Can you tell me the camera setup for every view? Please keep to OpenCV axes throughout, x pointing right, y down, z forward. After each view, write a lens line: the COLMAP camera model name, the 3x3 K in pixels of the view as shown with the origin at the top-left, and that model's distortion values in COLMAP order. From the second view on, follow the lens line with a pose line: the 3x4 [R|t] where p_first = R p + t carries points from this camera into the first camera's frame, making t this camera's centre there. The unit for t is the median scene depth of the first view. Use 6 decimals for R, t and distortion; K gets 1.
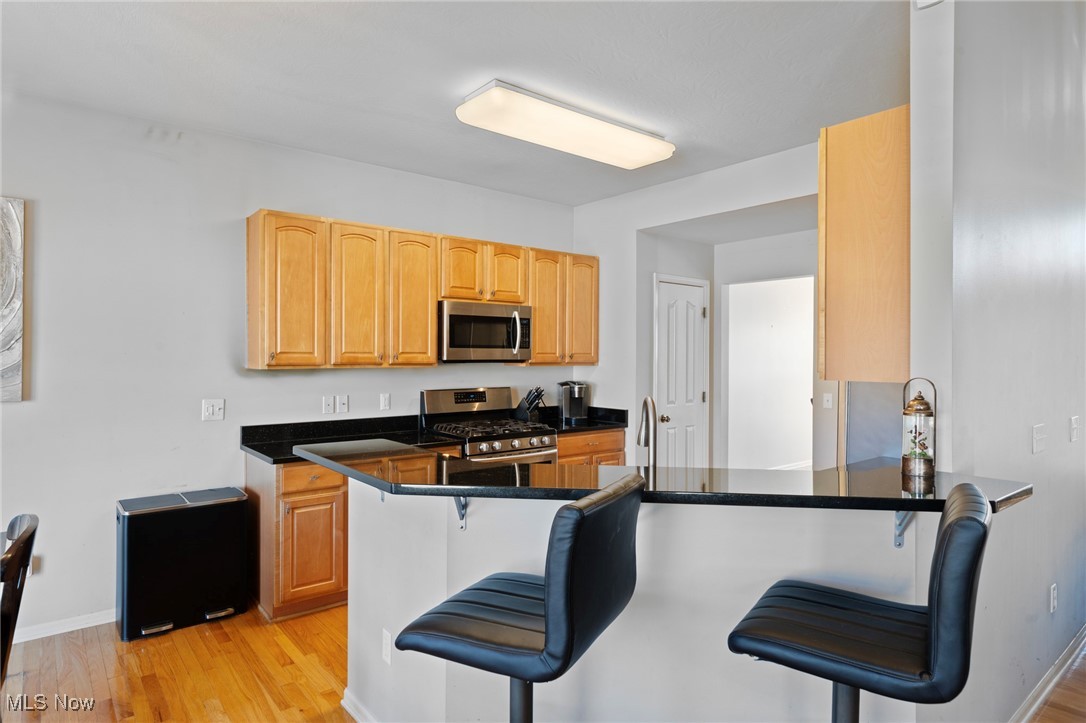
lens RADIAL K [[621.6, 0, 542.6], [0, 621.6, 357.8], [0, 0, 1]] dist [-0.004070, 0.000373]
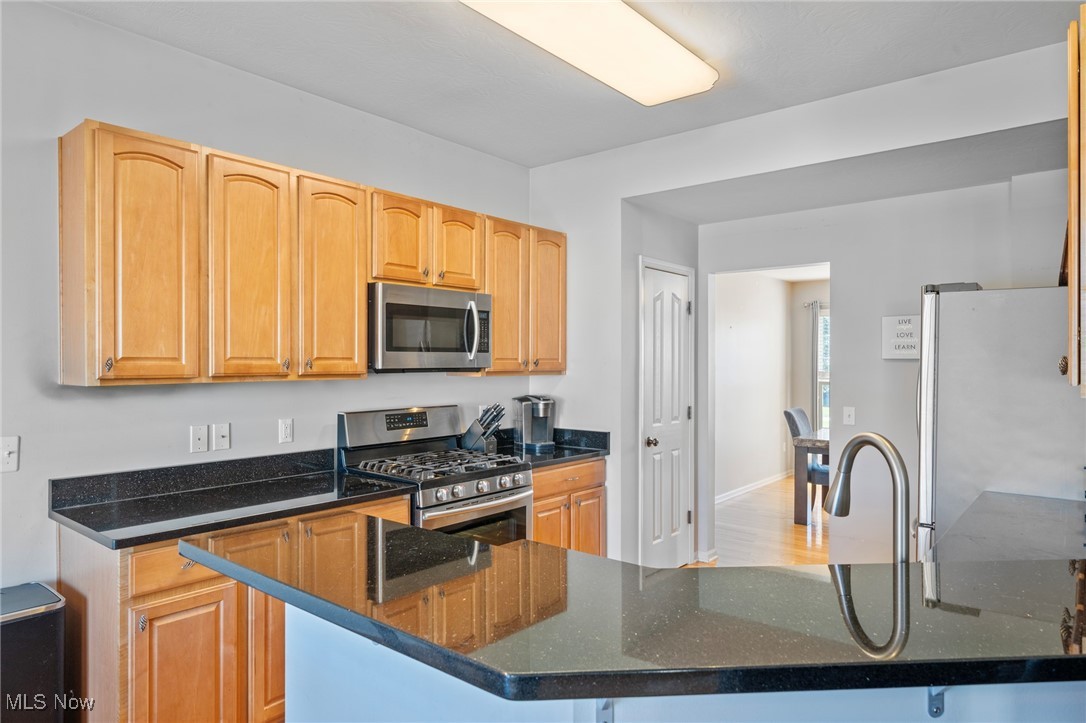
lens RADIAL K [[678.1, 0, 544.0], [0, 678.1, 363.0], [0, 0, 1]] dist [0.002480, -0.001006]
pose [[0.981047, -0.004256, 0.193725, -0.124803], [0.004777, 0.999986, -0.002219, -0.000327], [-0.193713, 0.003103, 0.981053, 0.227853]]
